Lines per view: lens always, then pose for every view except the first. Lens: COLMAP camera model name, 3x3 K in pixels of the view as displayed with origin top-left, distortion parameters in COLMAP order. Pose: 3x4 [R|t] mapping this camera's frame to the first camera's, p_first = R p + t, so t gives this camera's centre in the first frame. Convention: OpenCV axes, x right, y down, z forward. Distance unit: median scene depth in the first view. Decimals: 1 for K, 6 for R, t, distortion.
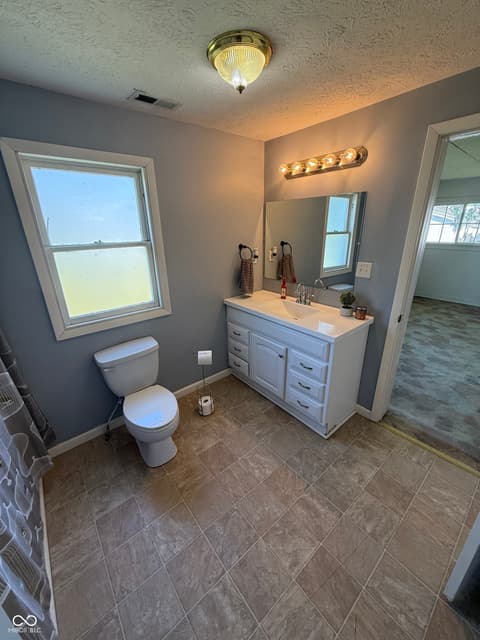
lens RADIAL K [[253.9, 0, 237.7], [0, 253.9, 317.9], [0, 0, 1]] dist [-0.002173, 0.000775]
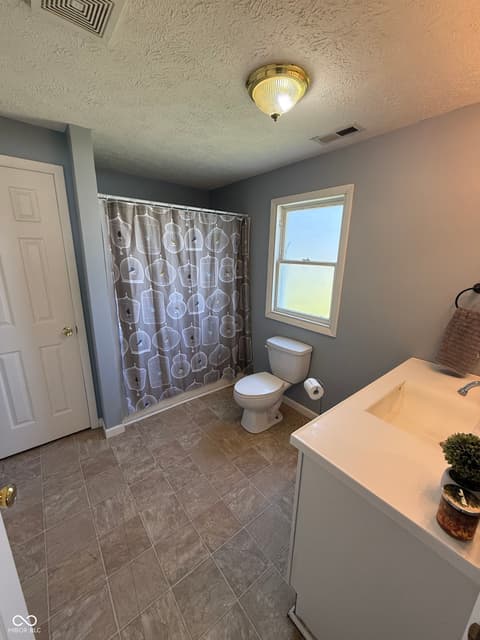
lens RADIAL K [[259.4, 0, 235.9], [0, 259.4, 297.4], [0, 0, 1]] dist [0.024270, -0.000319]
pose [[-0.017644, 0.197578, -0.980128, 1.041629], [-0.356959, 0.914434, 0.190761, -0.314138], [0.933953, 0.353231, 0.054394, 0.794975]]
